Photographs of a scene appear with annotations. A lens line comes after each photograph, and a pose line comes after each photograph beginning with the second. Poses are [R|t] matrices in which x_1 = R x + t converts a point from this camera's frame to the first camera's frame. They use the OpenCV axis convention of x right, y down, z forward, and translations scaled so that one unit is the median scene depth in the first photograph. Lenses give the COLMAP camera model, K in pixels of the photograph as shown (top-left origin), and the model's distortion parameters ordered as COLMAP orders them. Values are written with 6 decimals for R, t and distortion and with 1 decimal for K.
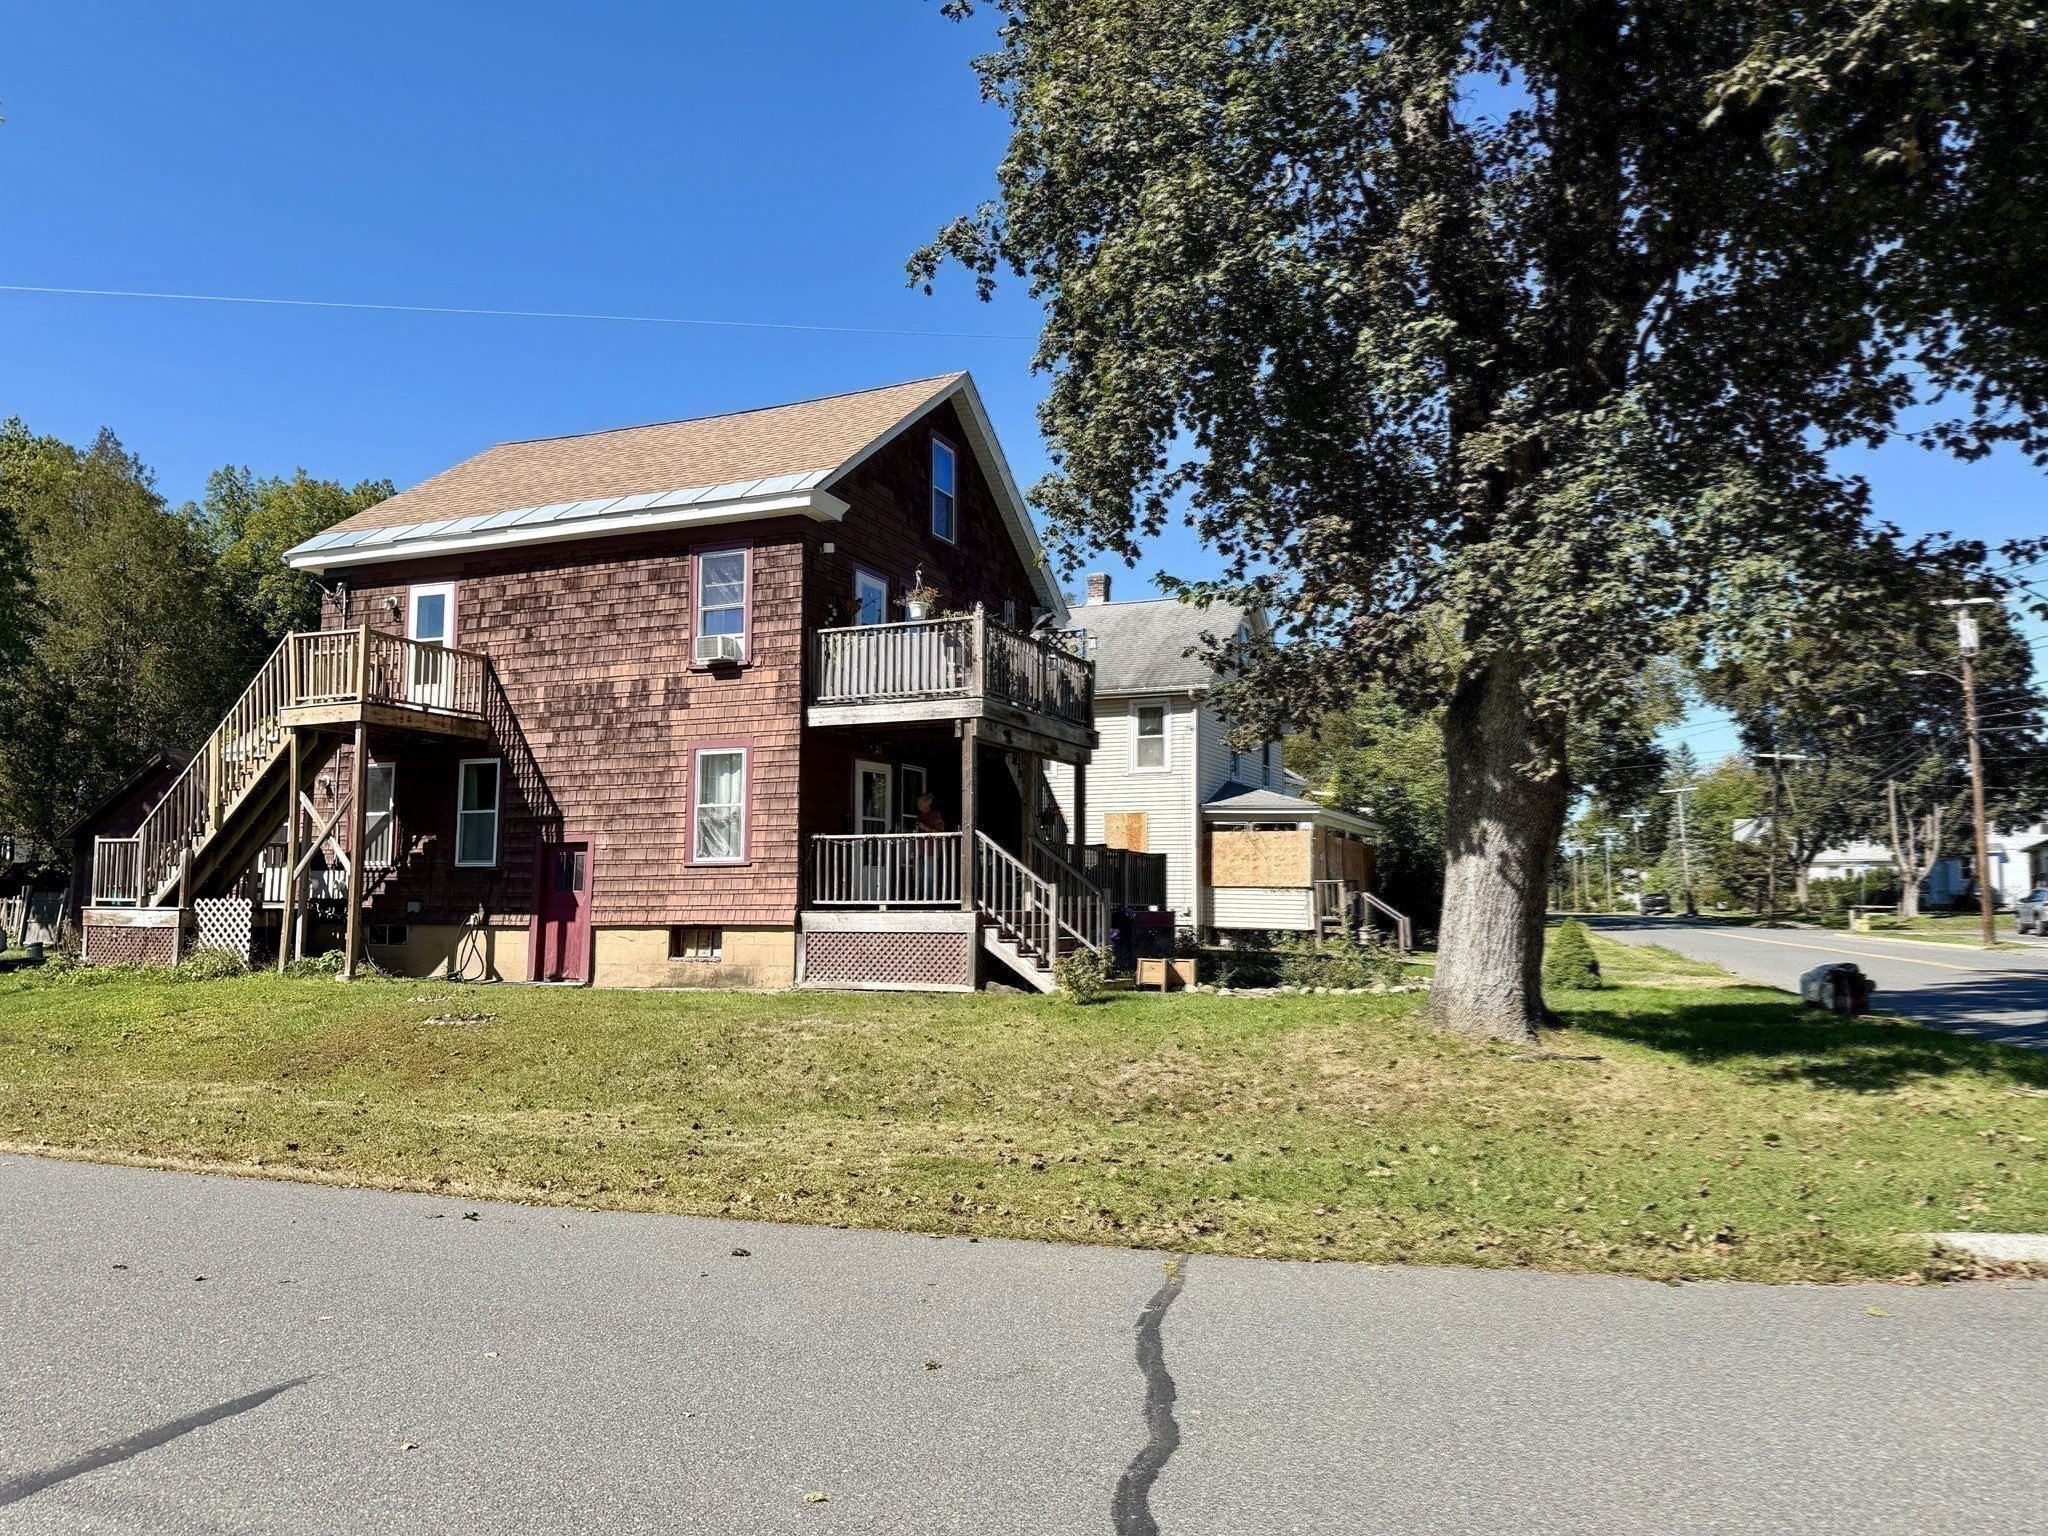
lens RADIAL K [[1462.3, 0, 1018.3], [0, 1462.3, 780.2], [0, 0, 1]] dist [-0.008873, -0.015528]
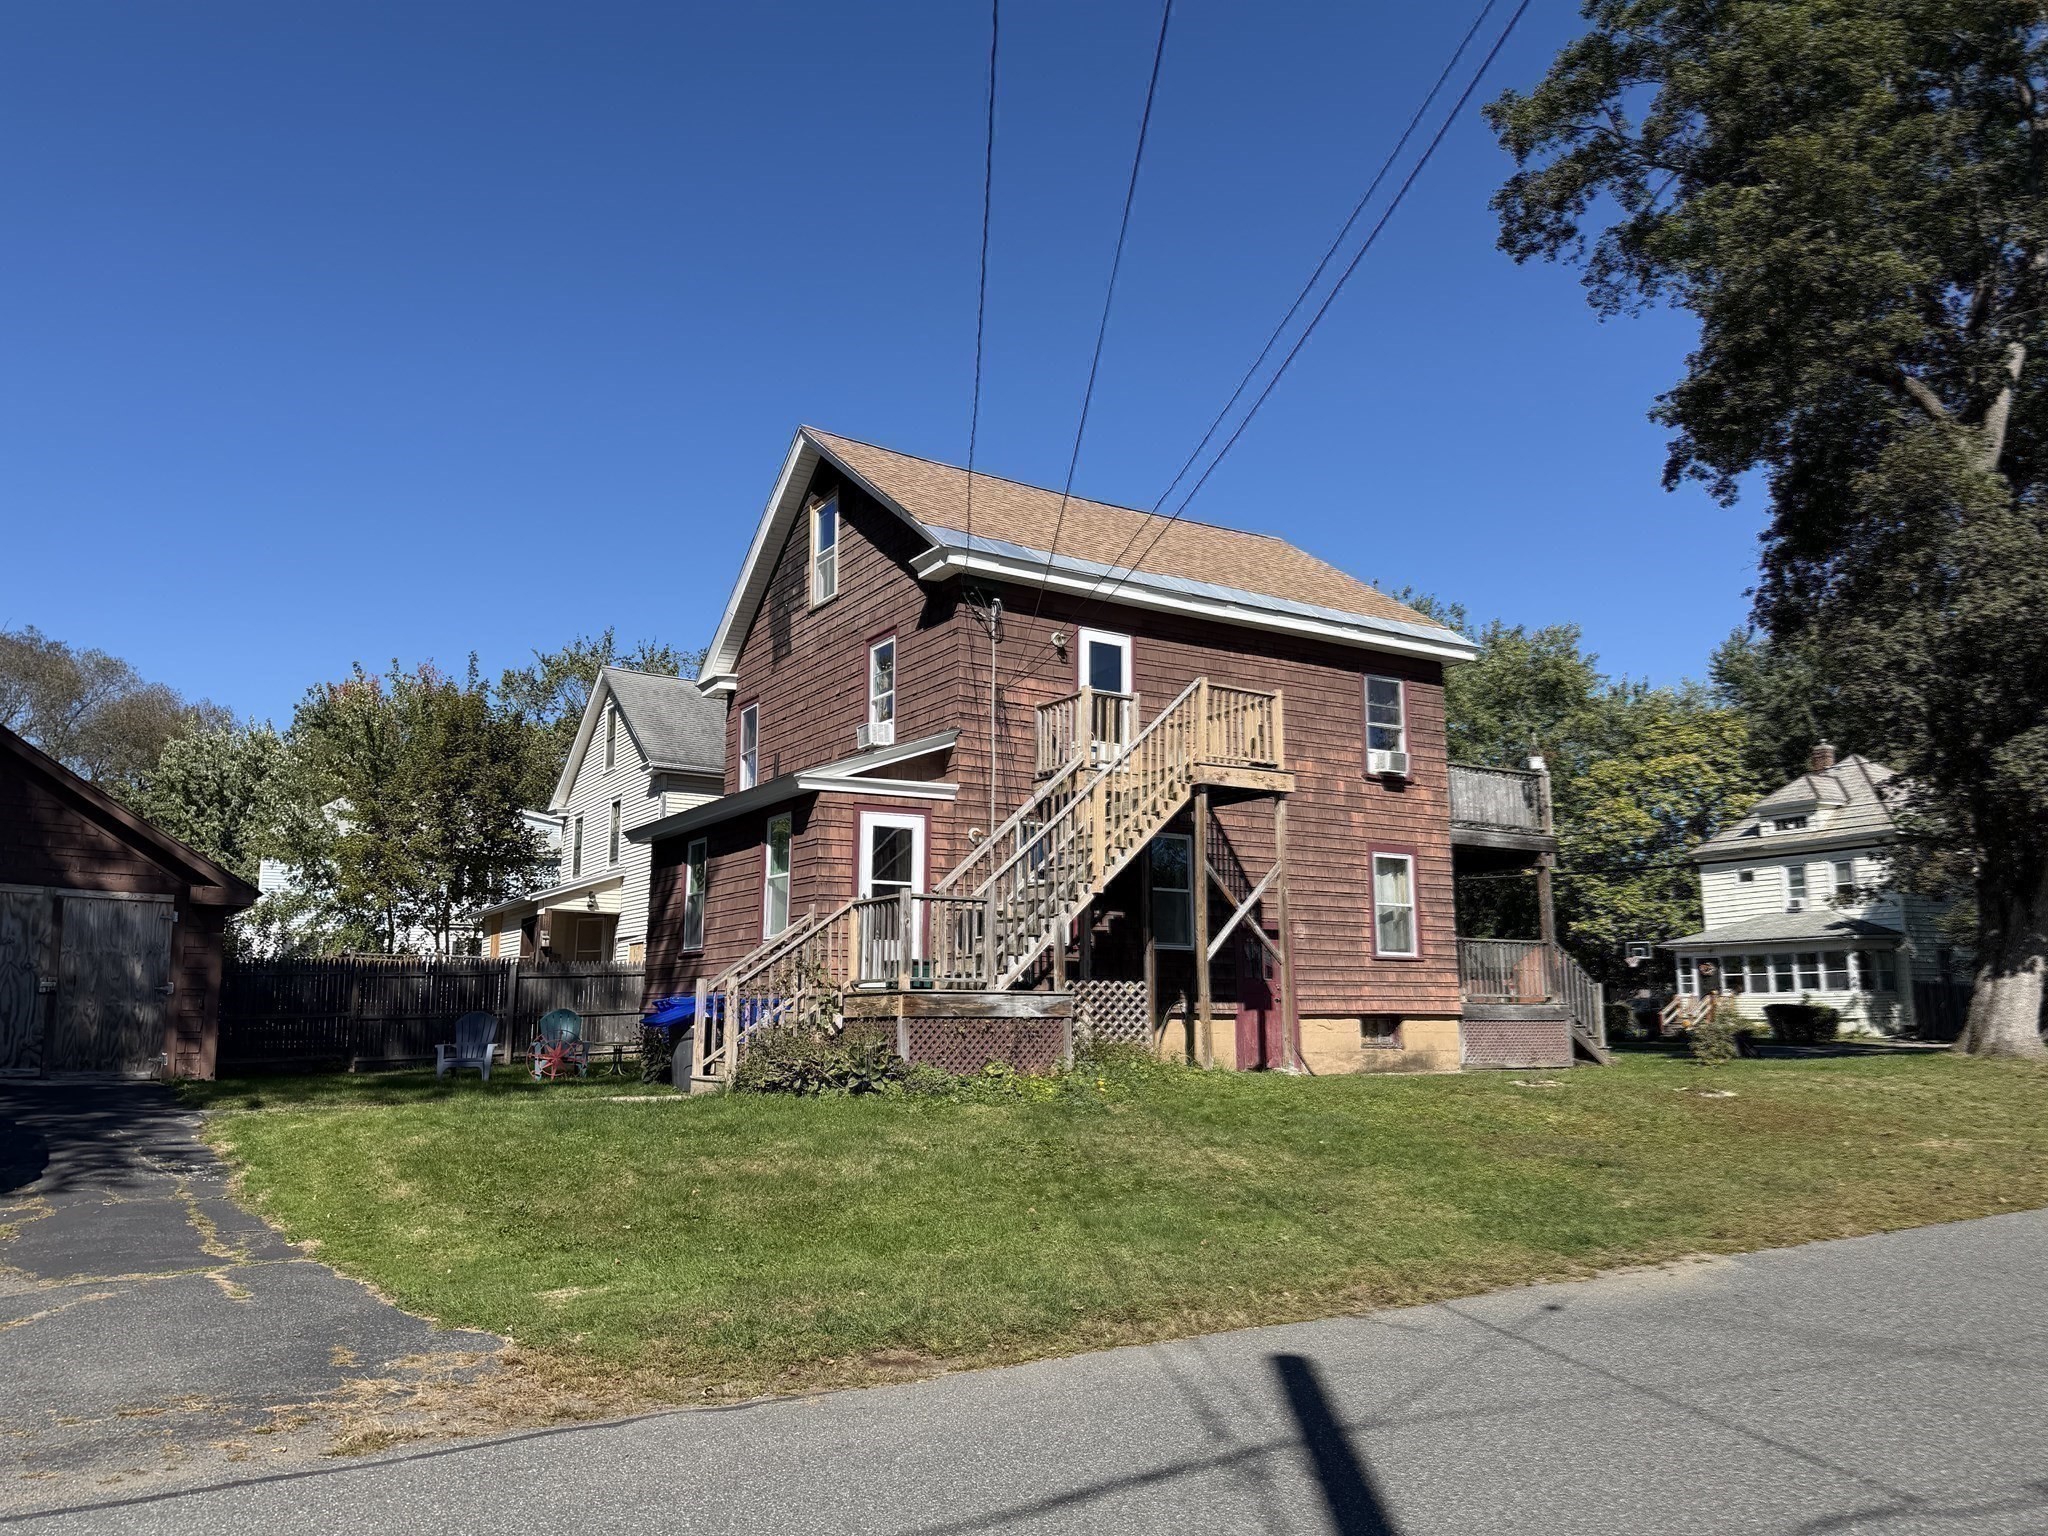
lens RADIAL K [[1462.3, 0, 1018.3], [0, 1462.3, 751.7], [0, 0, 1]] dist [-0.008873, -0.015528]
pose [[0.600995, 0.143732, 0.786223, -1.244949], [-0.074032, 0.989479, -0.124300, 0.060468], [-0.795817, 0.016497, 0.605313, 0.548194]]
